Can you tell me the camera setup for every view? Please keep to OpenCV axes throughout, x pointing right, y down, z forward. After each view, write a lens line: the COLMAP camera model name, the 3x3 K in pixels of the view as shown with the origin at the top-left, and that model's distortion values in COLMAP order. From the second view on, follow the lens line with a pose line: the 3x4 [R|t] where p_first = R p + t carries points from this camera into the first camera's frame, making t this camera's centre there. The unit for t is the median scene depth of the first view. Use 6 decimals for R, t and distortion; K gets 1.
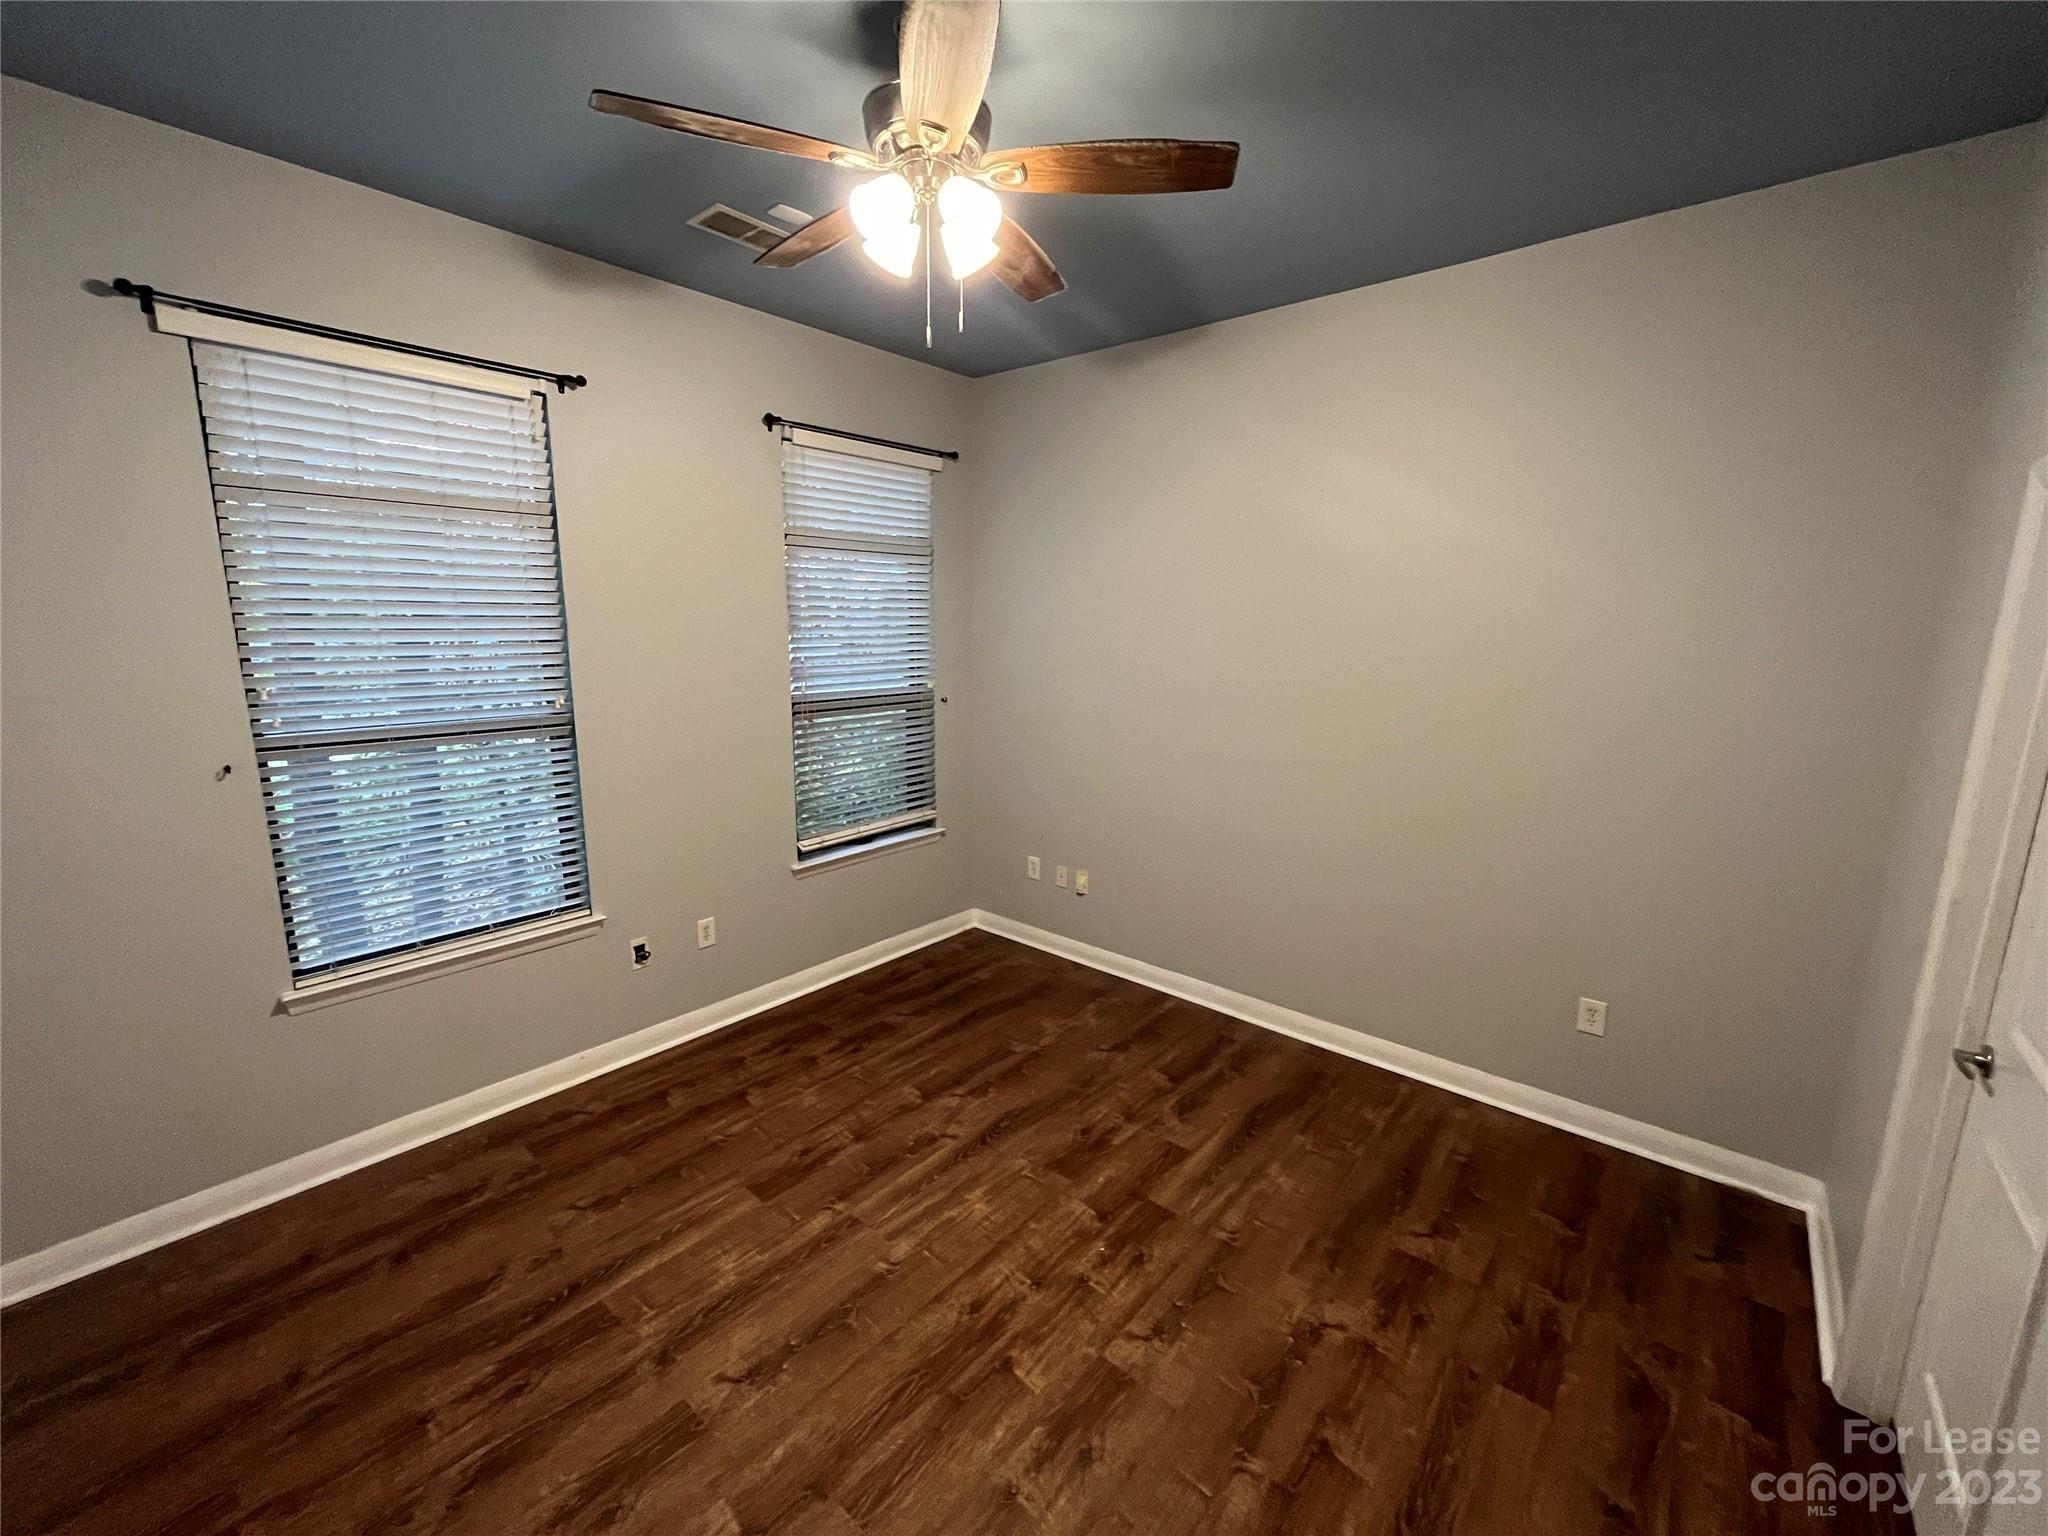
lens RADIAL K [[821.3, 0, 1009.2], [0, 821.3, 770.2], [0, 0, 1]] dist [-0.003326, 0.000599]
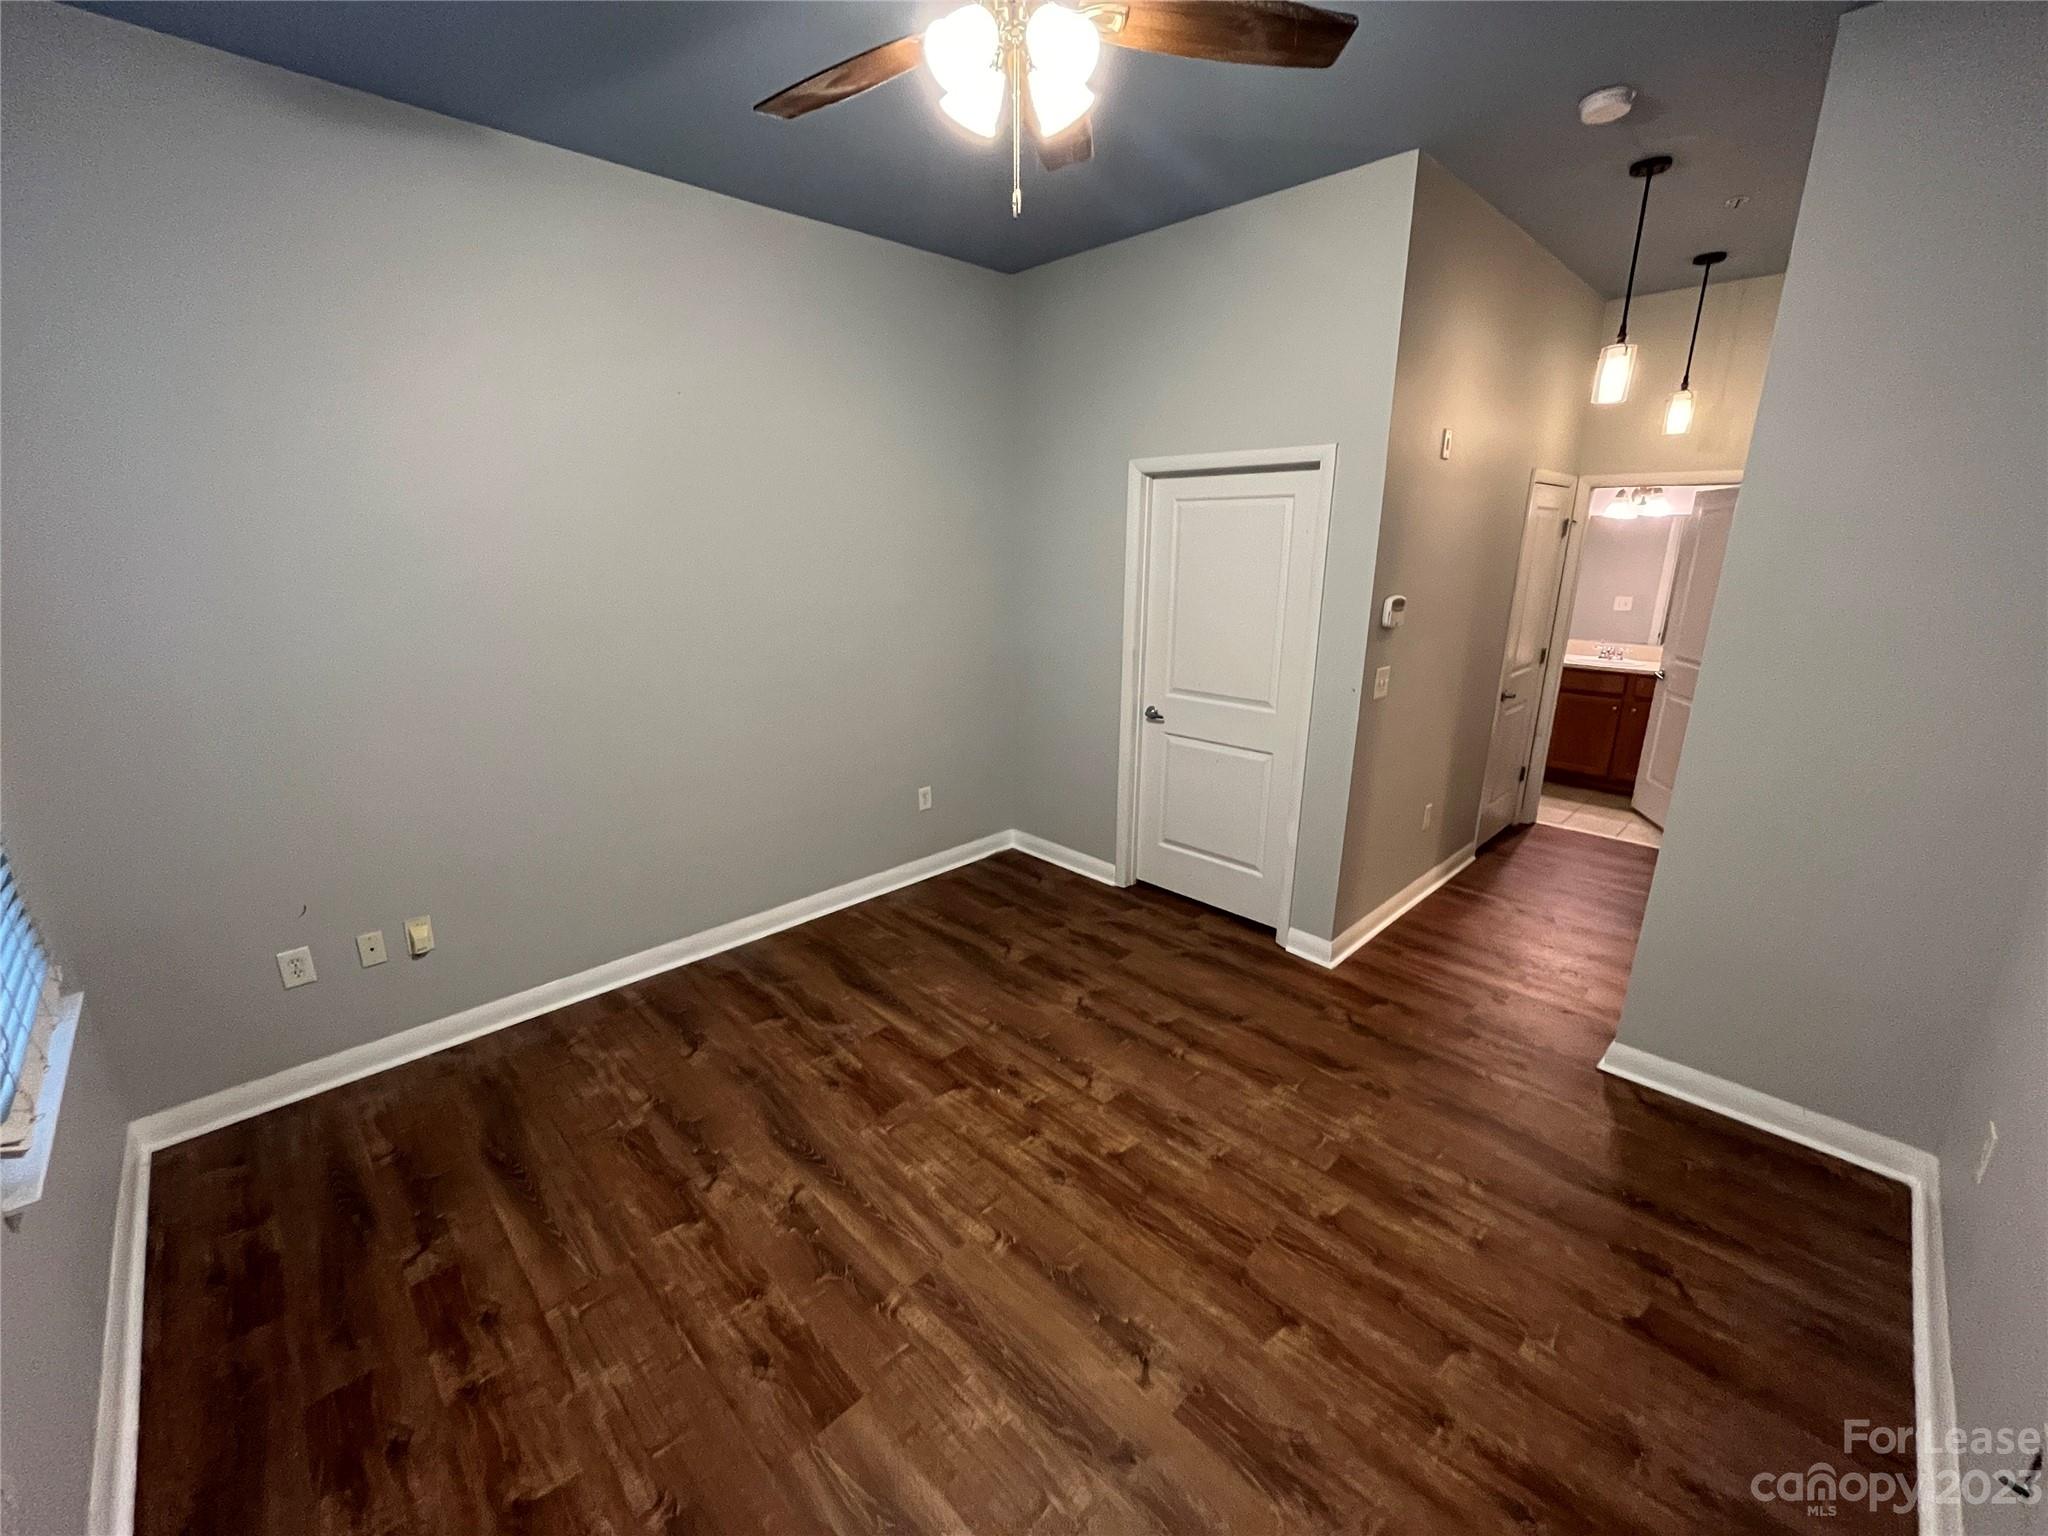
lens RADIAL K [[821.3, 0, 1029.3], [0, 821.3, 762.5], [0, 0, 1]] dist [-0.003326, 0.000599]
pose [[0.077206, -0.273975, 0.958633, -0.855289], [0.183432, 0.948993, 0.256447, -0.140920], [-0.979996, 0.156044, 0.123523, 0.736923]]
